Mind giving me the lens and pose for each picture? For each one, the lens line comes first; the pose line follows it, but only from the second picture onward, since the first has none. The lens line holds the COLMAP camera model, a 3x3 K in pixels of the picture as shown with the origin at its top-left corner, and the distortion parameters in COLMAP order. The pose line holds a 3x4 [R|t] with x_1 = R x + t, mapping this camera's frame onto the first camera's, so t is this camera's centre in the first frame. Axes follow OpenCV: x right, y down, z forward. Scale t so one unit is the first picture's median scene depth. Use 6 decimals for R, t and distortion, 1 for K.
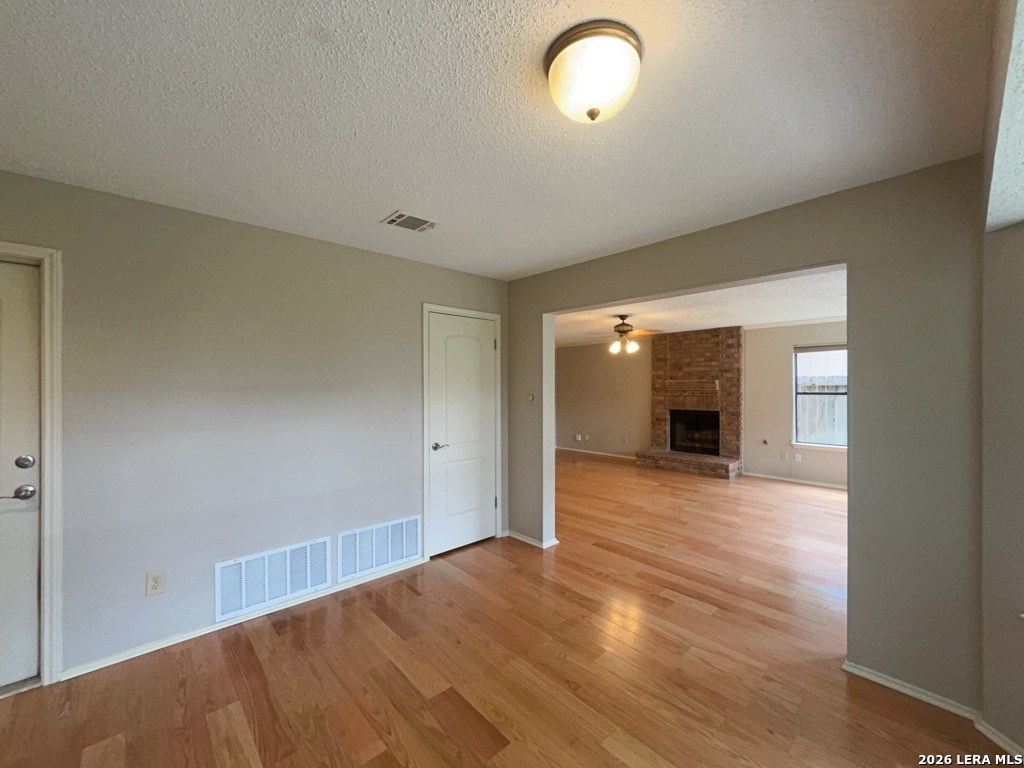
lens RADIAL K [[413.0, 0, 517.2], [0, 413.0, 385.2], [0, 0, 1]] dist [-0.003275, -0.000290]
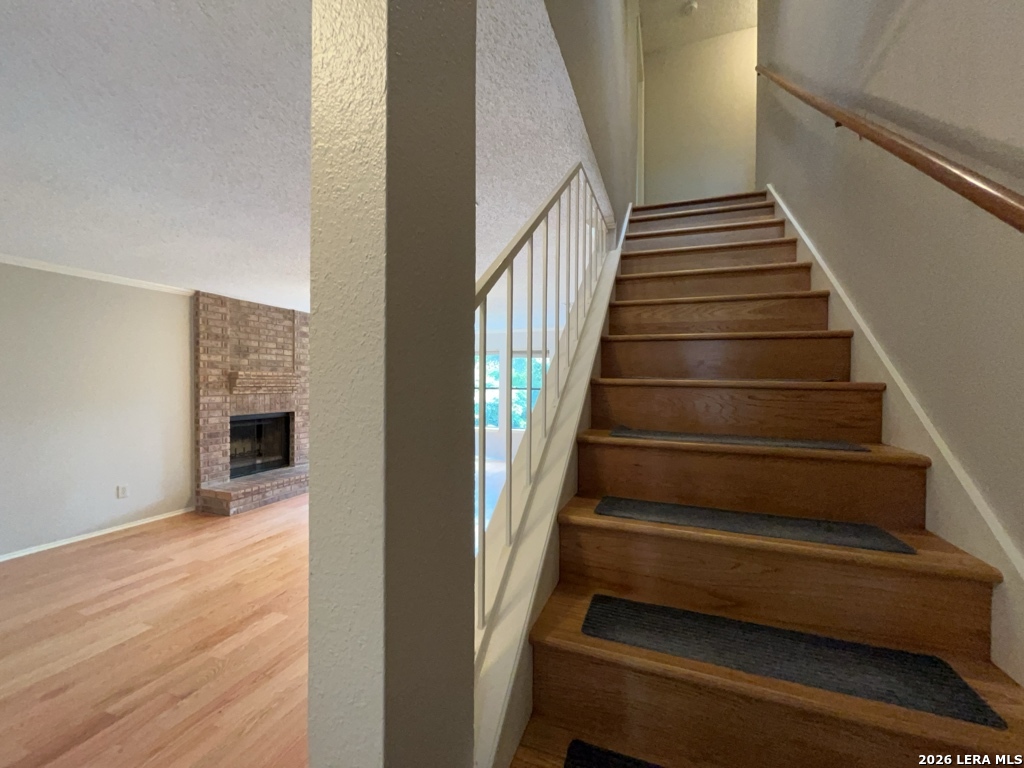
lens RADIAL K [[413.0, 0, 511.4], [0, 413.0, 384.4], [0, 0, 1]] dist [-0.003275, -0.000290]
pose [[-0.445435, -0.001745, 0.895313, -0.444109], [-0.008579, 0.999961, -0.002319, 0.007374], [-0.895273, -0.008714, -0.445432, 0.984731]]
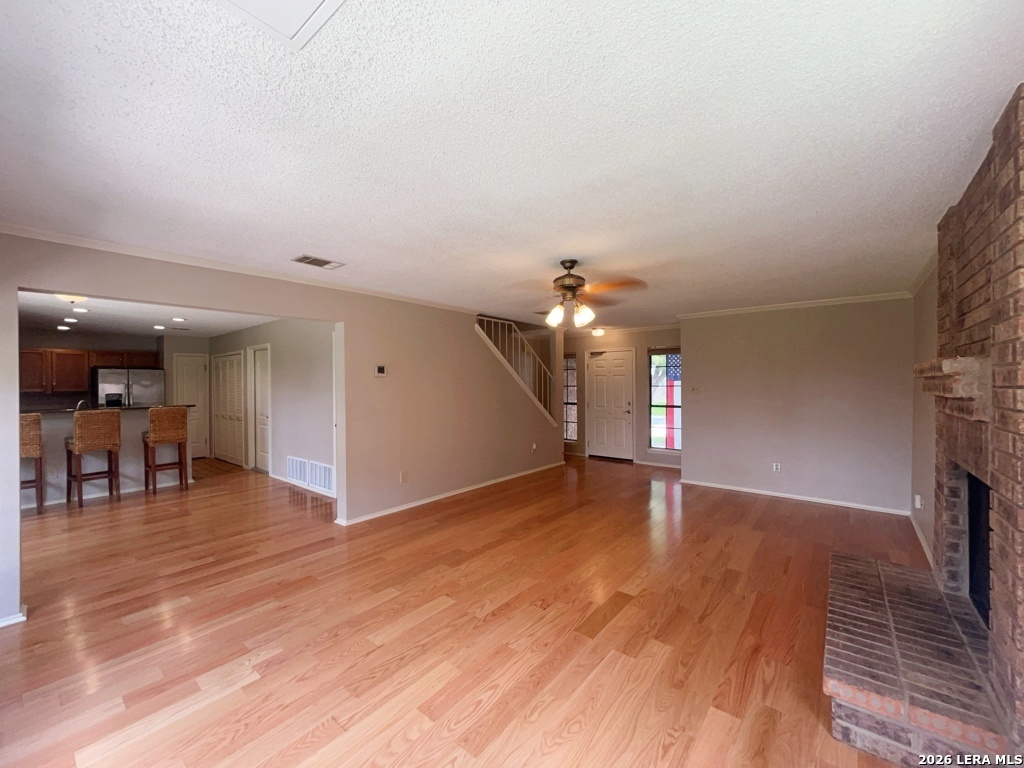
lens RADIAL K [[413.0, 0, 513.5], [0, 413.0, 383.0], [0, 0, 1]] dist [-0.003275, -0.000290]
pose [[0.142238, -0.001396, -0.989831, 0.686294], [0.009034, 0.999959, -0.000112, 0.000498], [0.989791, -0.008927, 0.142245, 0.702168]]
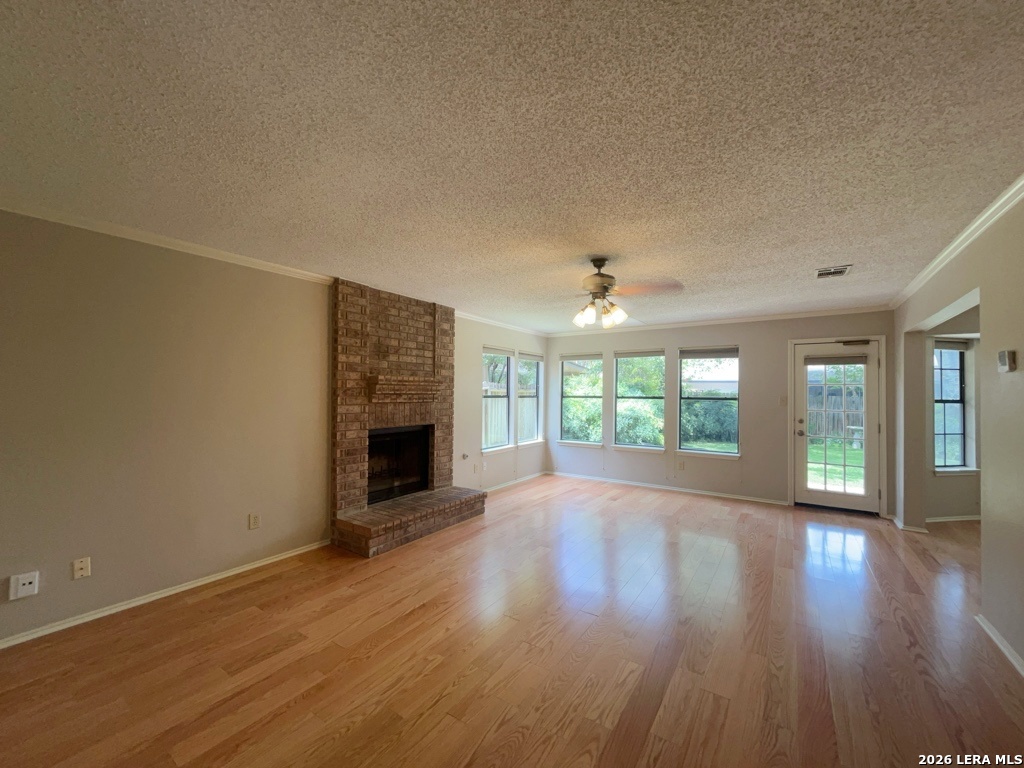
lens RADIAL K [[413.0, 0, 512.4], [0, 413.0, 384.8], [0, 0, 1]] dist [-0.003275, -0.000290]
pose [[-0.226395, 0.016709, 0.973892, -0.214666], [-0.013773, 0.999698, -0.020354, 0.010134], [-0.973938, -0.018022, -0.226096, 1.035831]]
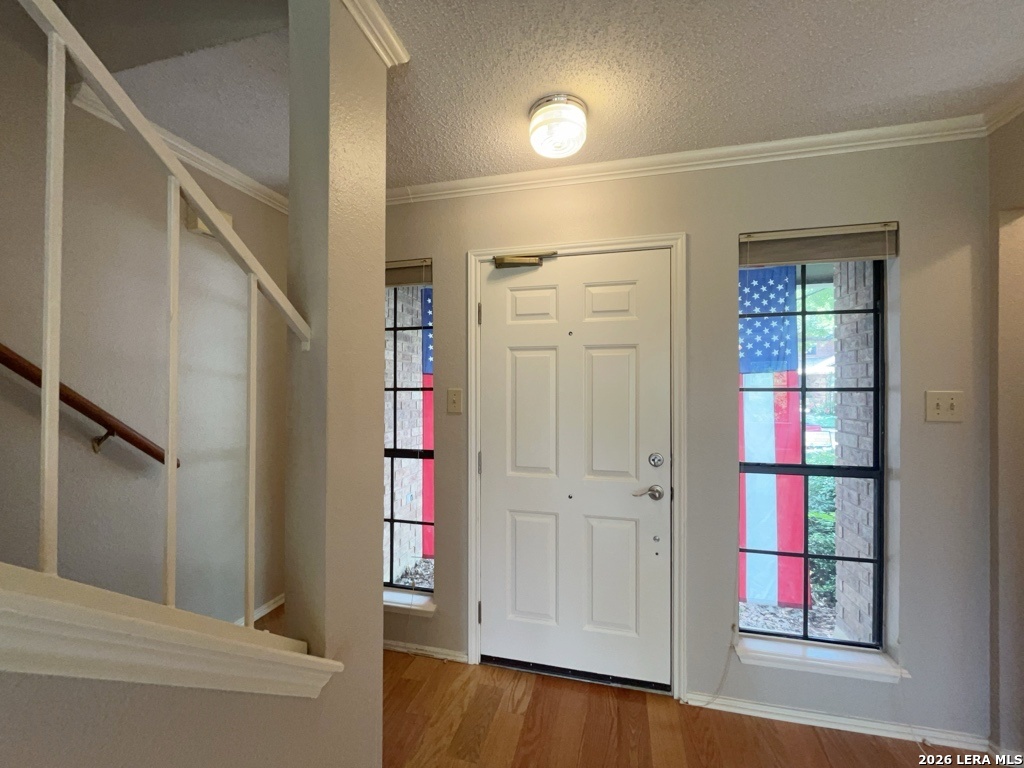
lens RADIAL K [[413.0, 0, 513.2], [0, 413.0, 384.3], [0, 0, 1]] dist [-0.003275, -0.000290]
pose [[0.548495, -0.005033, -0.836138, -0.178678], [-0.000076, 0.999982, -0.006070, 0.009276], [0.836154, 0.003393, 0.548485, 0.931942]]
